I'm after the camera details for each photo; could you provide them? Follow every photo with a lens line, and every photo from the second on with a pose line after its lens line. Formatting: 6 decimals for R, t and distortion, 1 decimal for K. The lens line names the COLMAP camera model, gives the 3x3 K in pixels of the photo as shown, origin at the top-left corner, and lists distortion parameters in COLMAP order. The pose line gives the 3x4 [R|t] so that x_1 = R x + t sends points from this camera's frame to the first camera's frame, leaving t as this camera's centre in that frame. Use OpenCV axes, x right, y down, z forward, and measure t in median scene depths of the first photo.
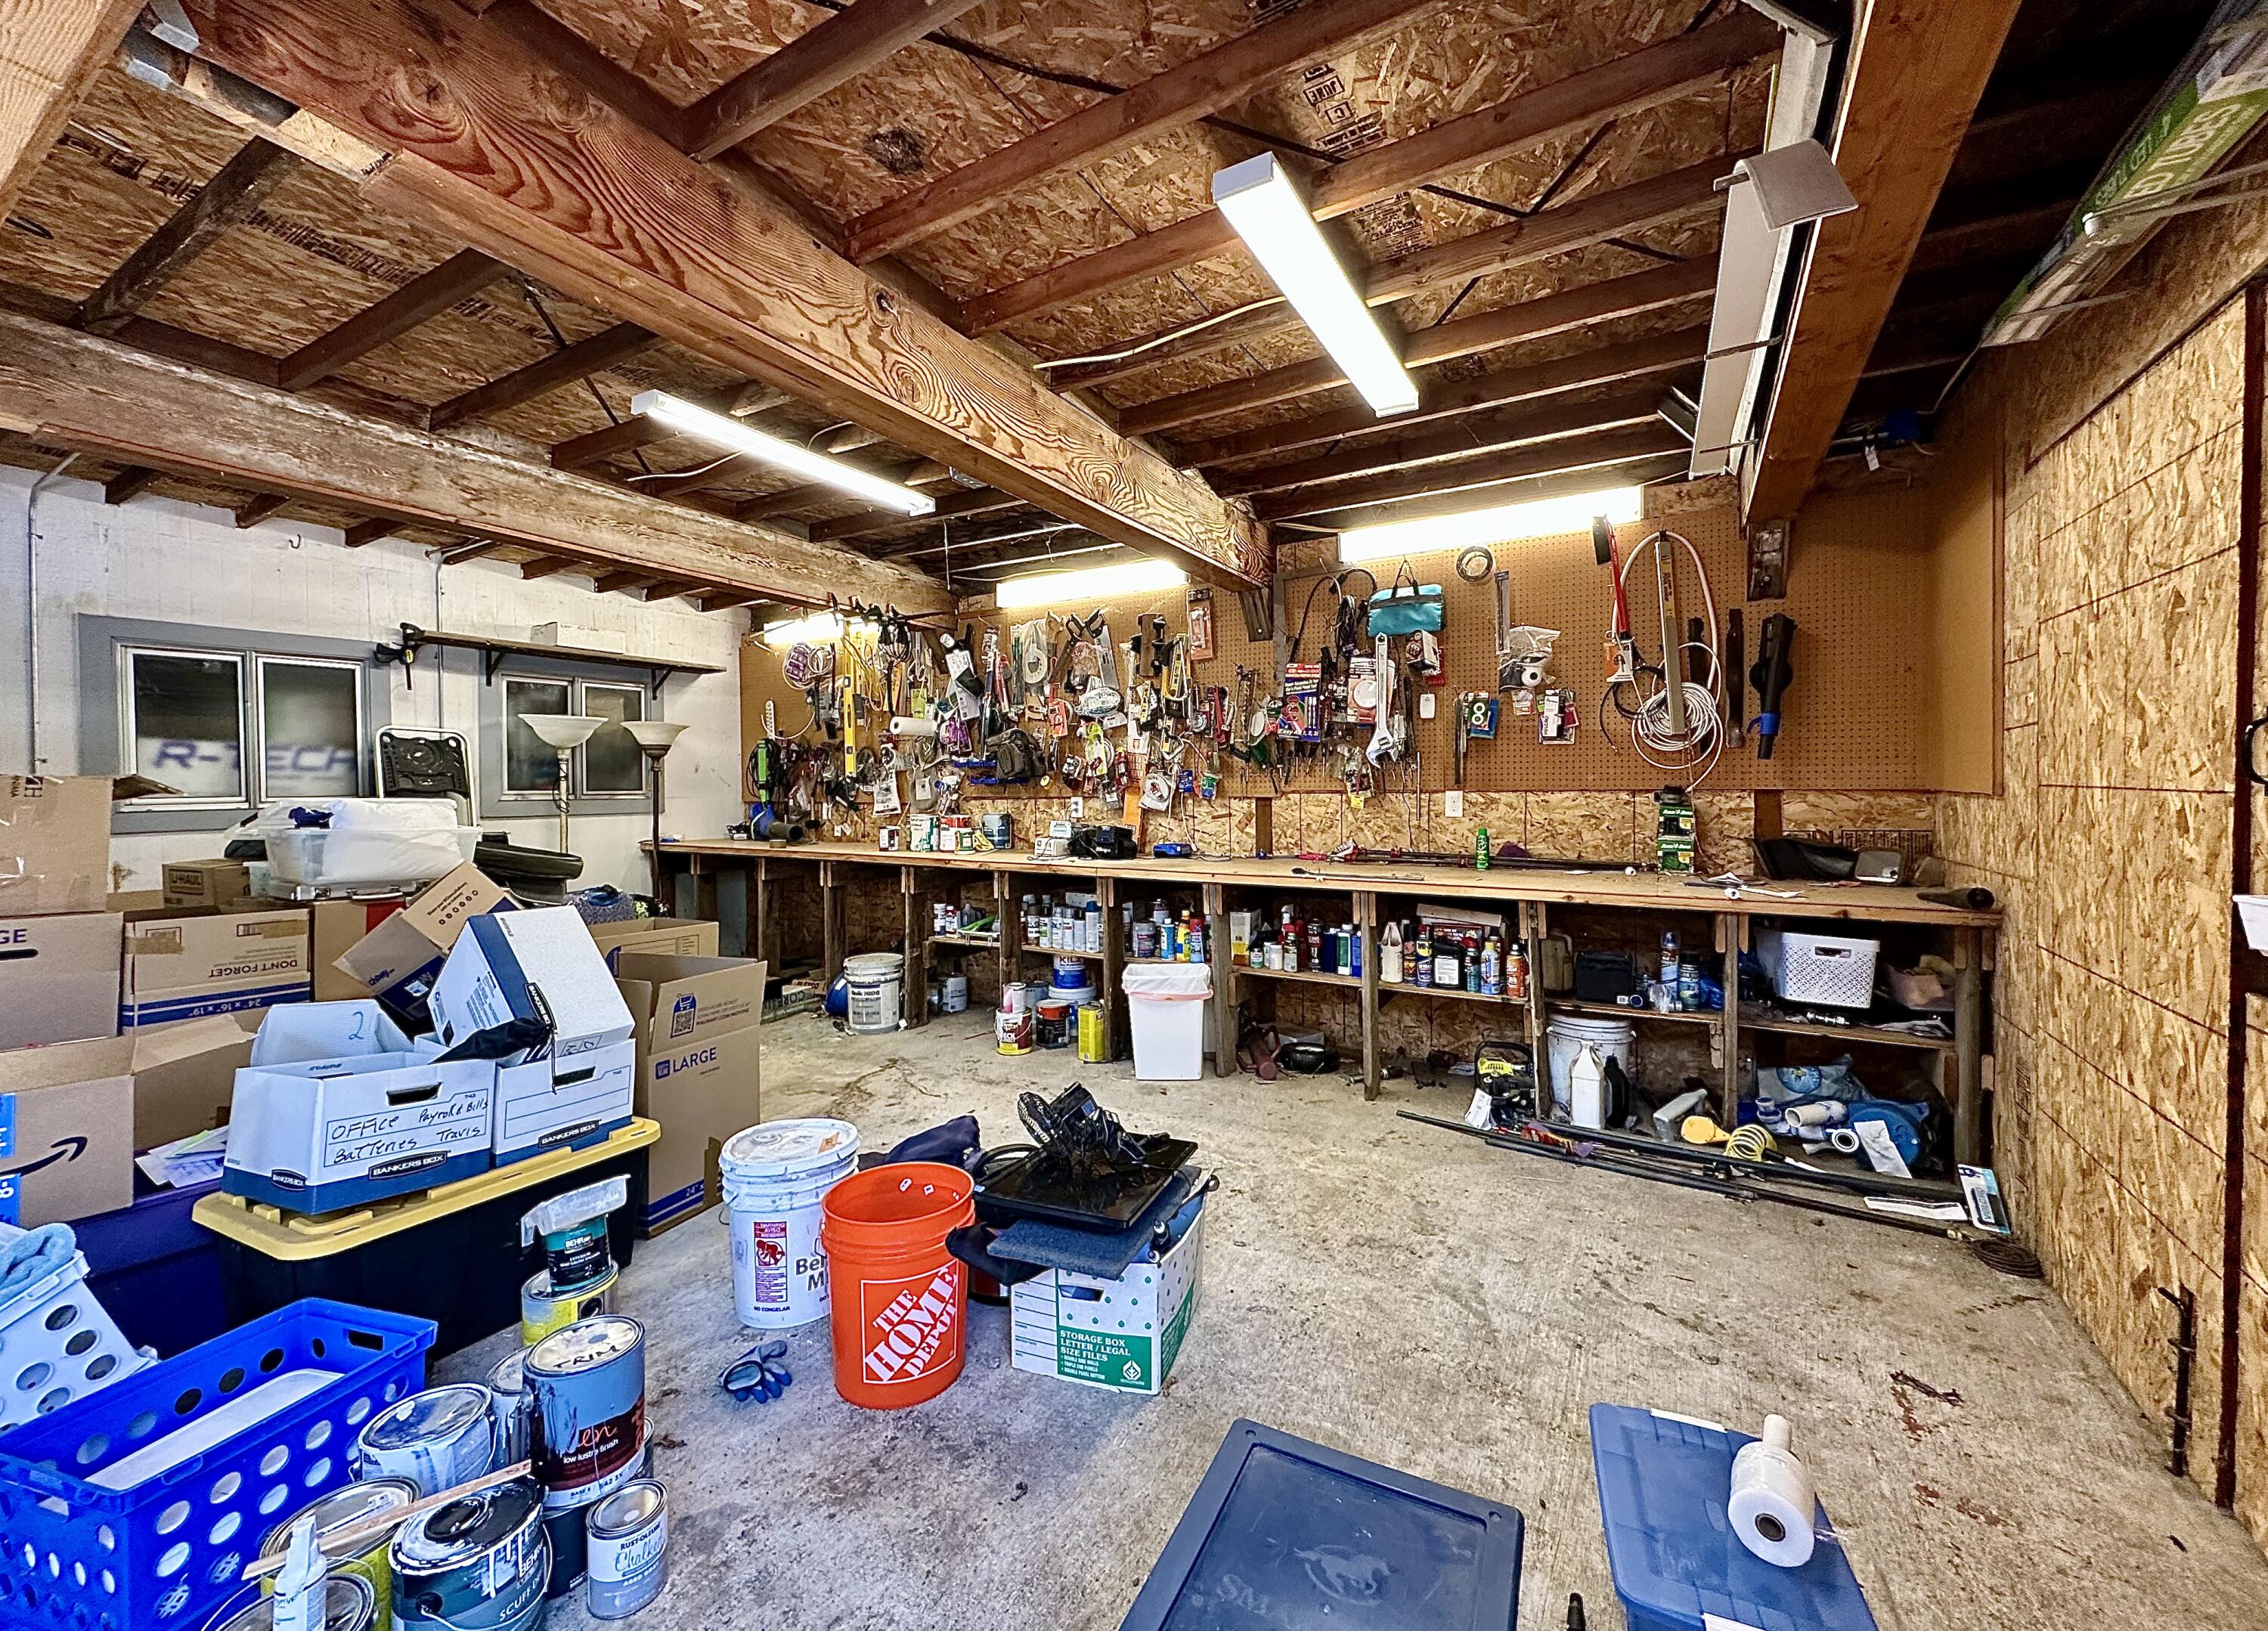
lens RADIAL K [[910.5, 0, 1134.0], [0, 910.5, 815.5], [0, 0, 1]] dist [0.000273, 0.000019]
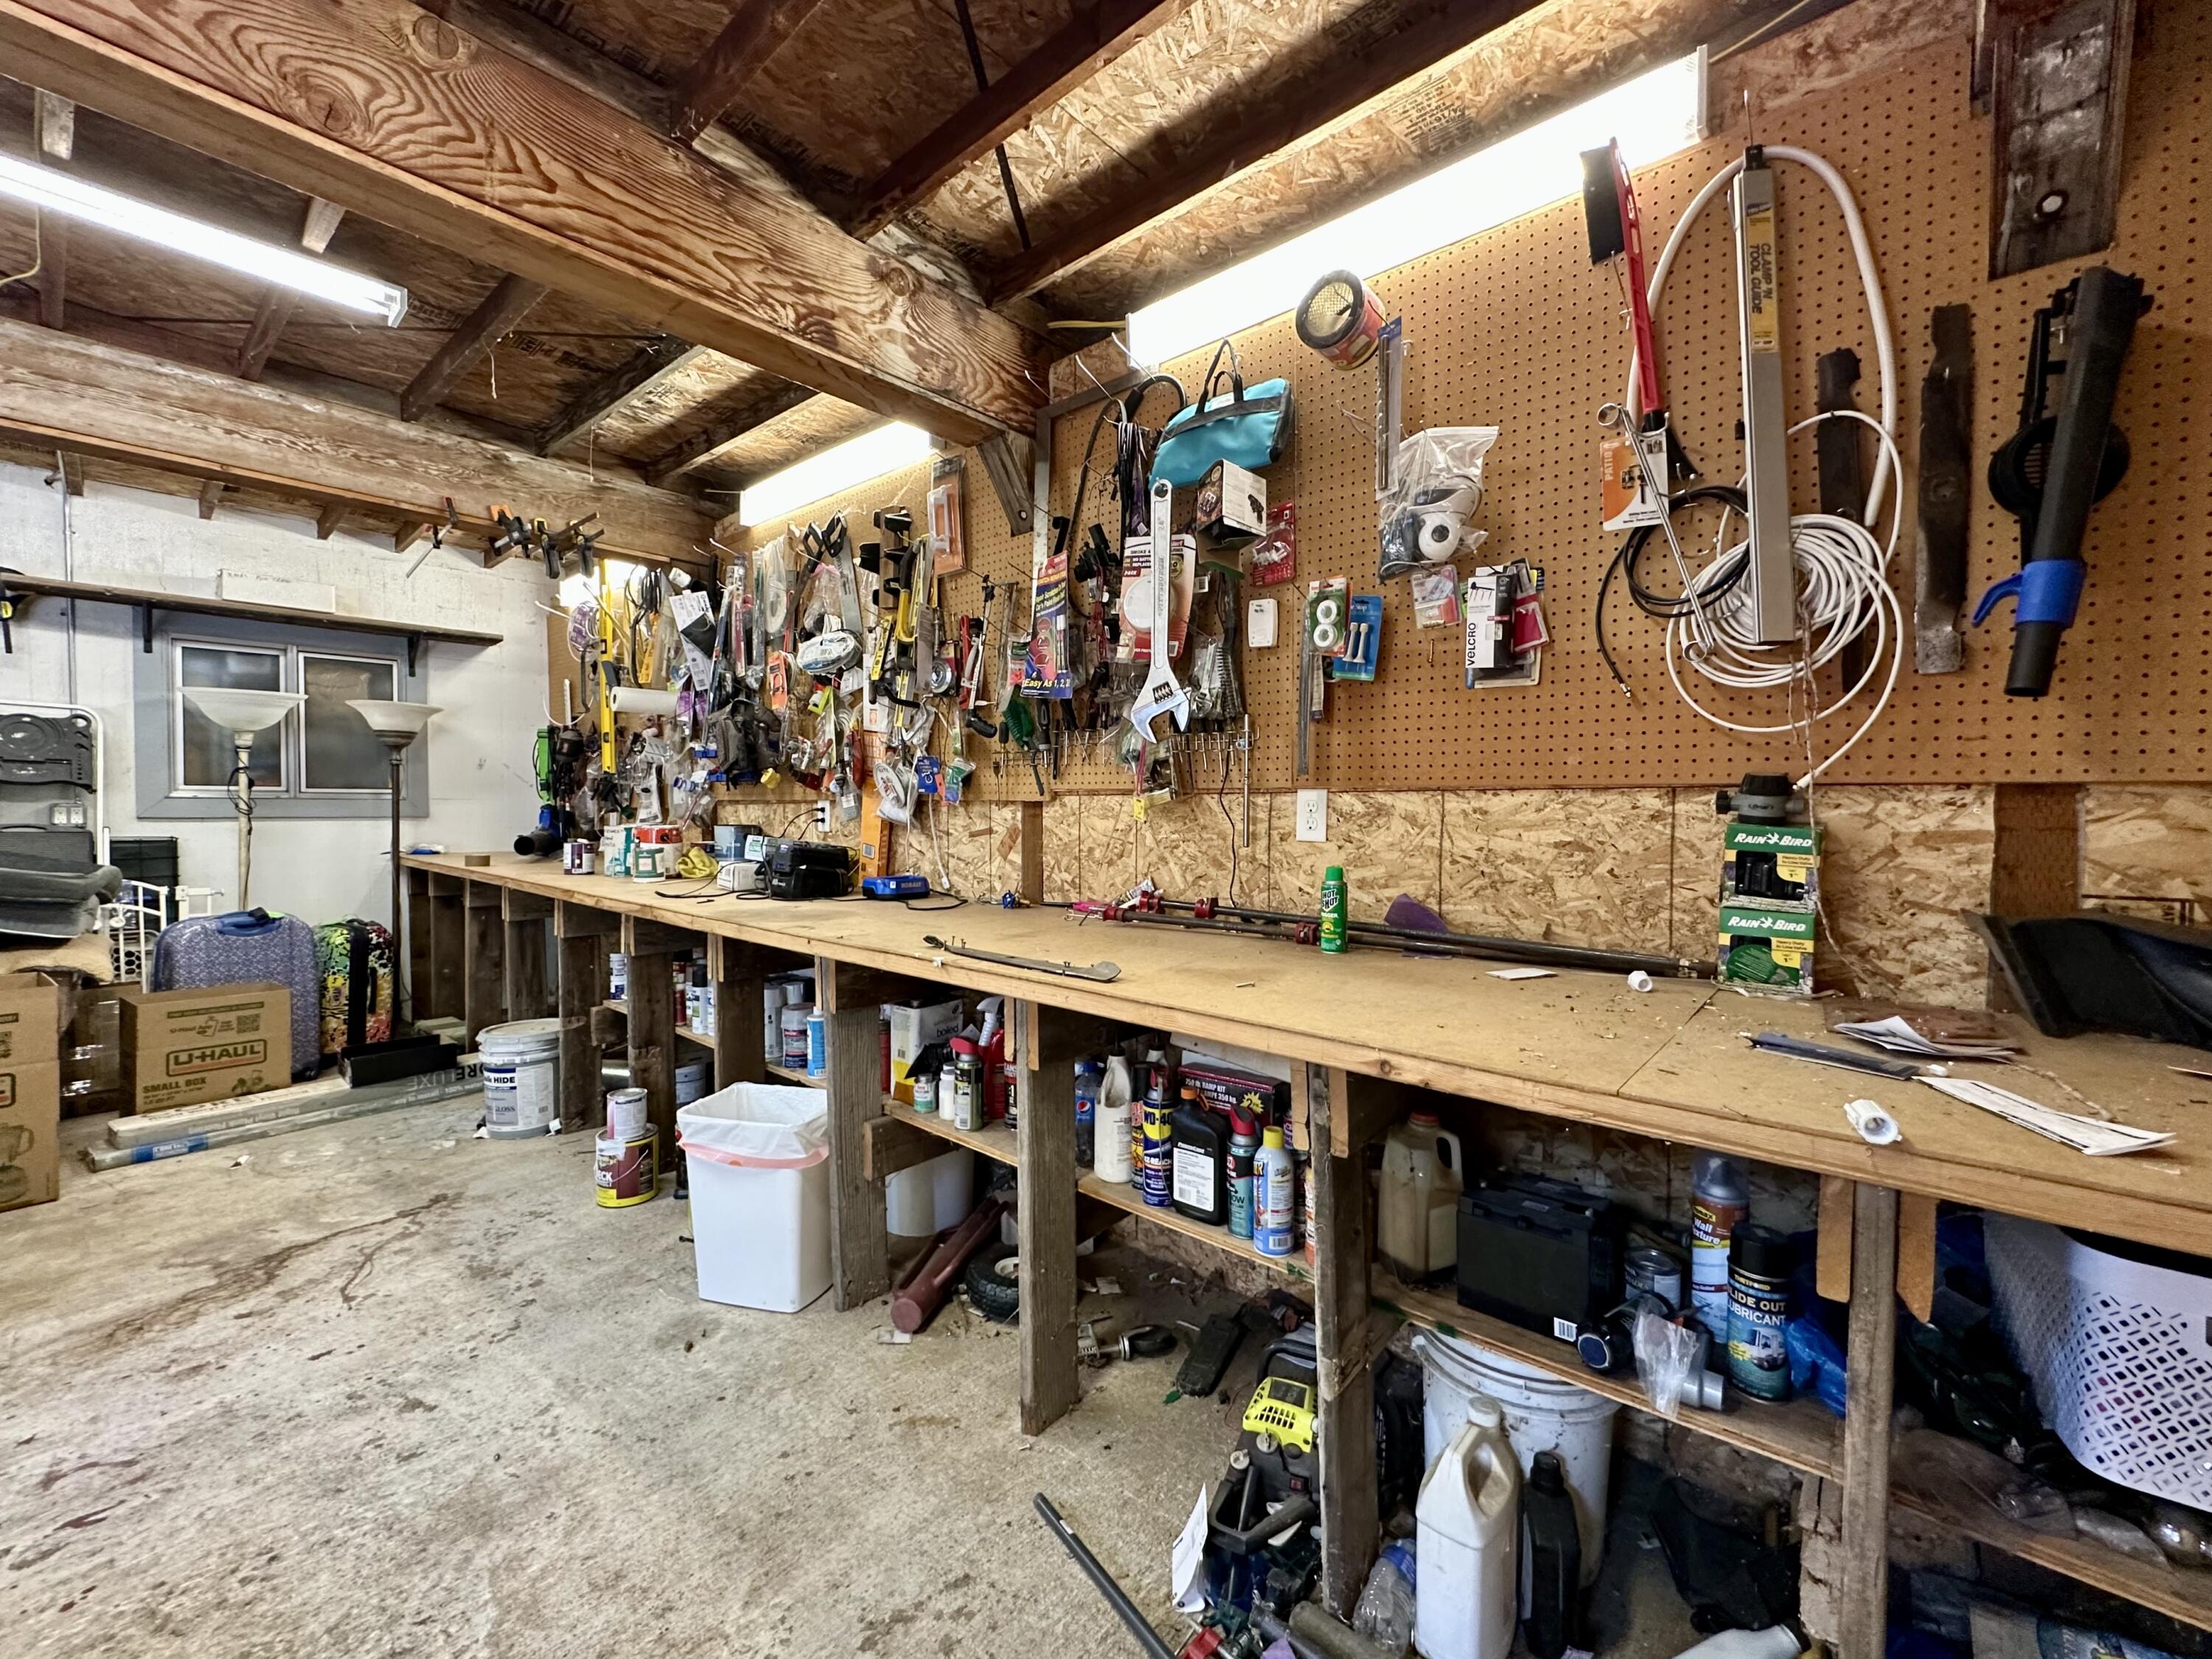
lens RADIAL K [[903.2, 0, 1115.9], [0, 903.2, 845.4], [0, 0, 1]] dist [-0.000921, -0.000087]
pose [[0.980745, 0.021148, -0.194144, 0.351866], [-0.018824, 0.999727, 0.013807, -0.001044], [0.194383, -0.009887, 0.980876, 0.498405]]
